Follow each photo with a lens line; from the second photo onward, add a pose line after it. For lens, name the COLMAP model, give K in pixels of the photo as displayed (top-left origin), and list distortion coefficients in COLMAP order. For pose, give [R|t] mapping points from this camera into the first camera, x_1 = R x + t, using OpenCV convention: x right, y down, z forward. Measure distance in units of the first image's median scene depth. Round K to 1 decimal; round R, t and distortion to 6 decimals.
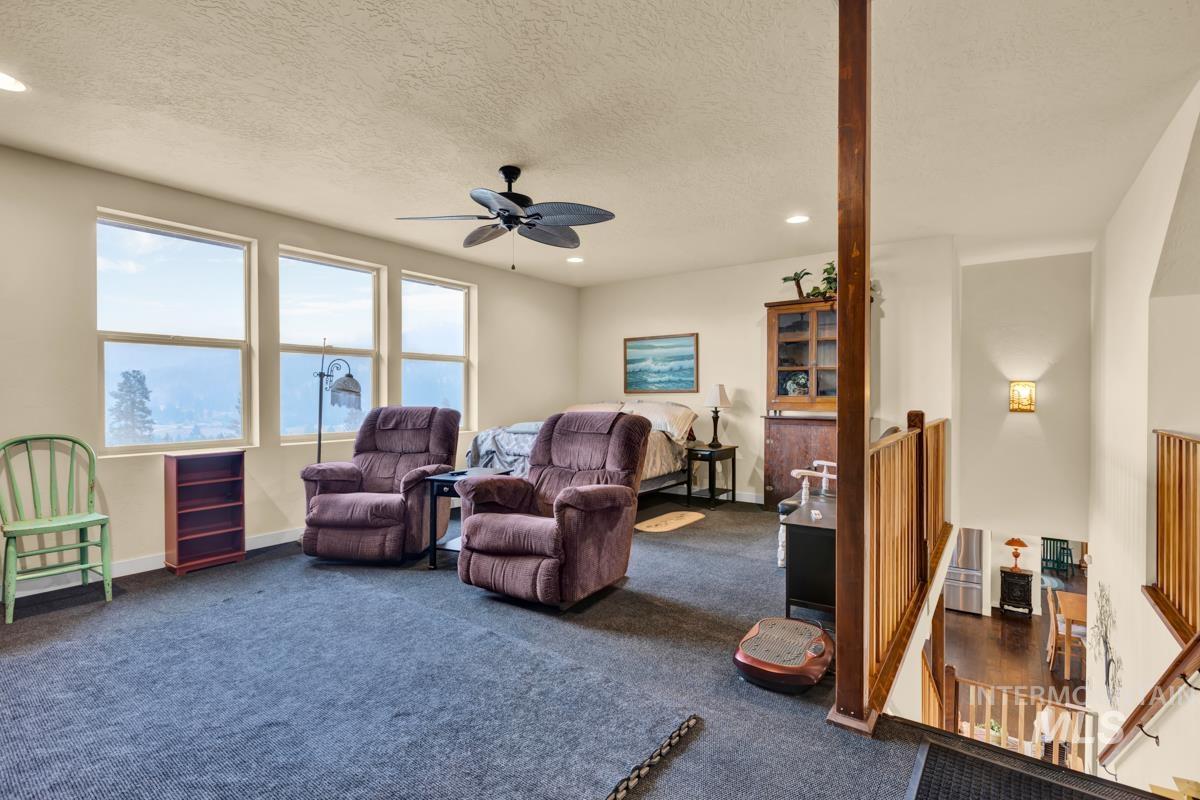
lens RADIAL K [[554.4, 0, 598.7], [0, 554.4, 401.3], [0, 0, 1]] dist [-0.005789, -0.000217]
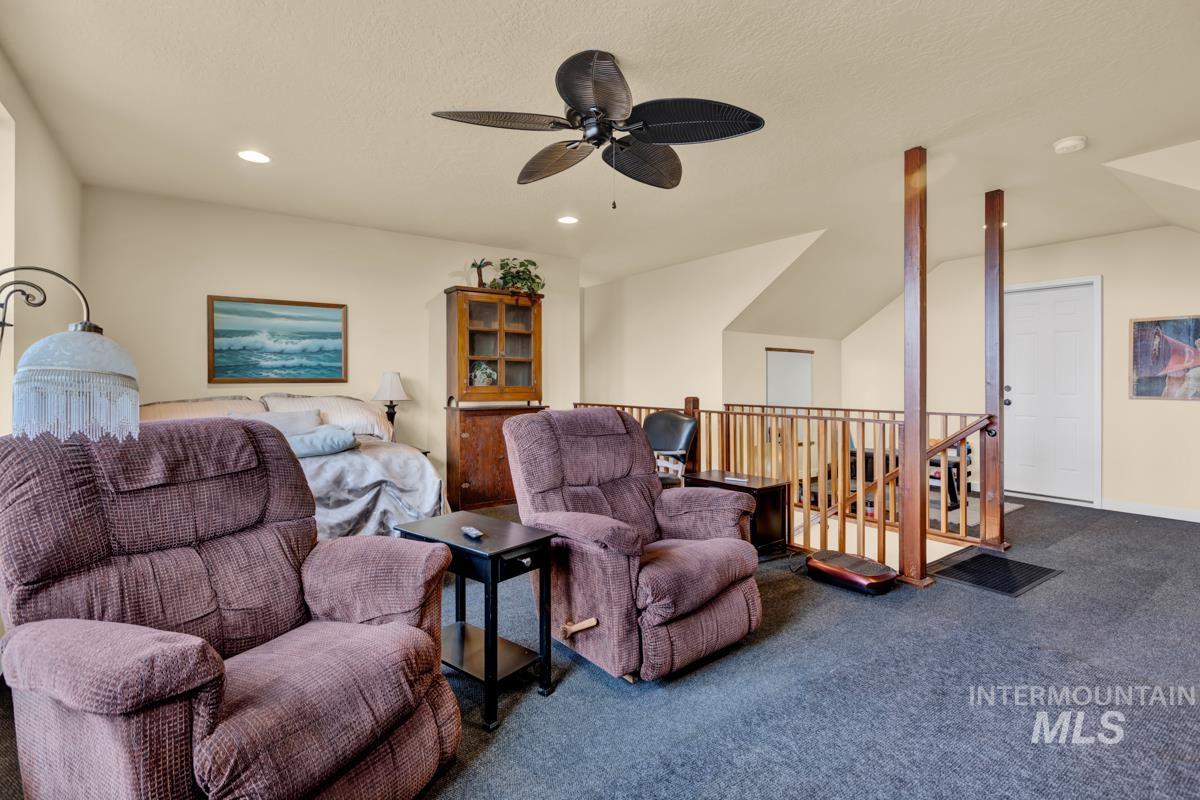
lens RADIAL K [[554.4, 0, 597.8], [0, 554.4, 388.2], [0, 0, 1]] dist [-0.005789, -0.000217]
pose [[0.316986, -0.009560, 0.948382, -0.436103], [0.011234, 0.999917, 0.006325, -0.008942], [-0.948364, 0.008649, 0.317067, 0.425048]]
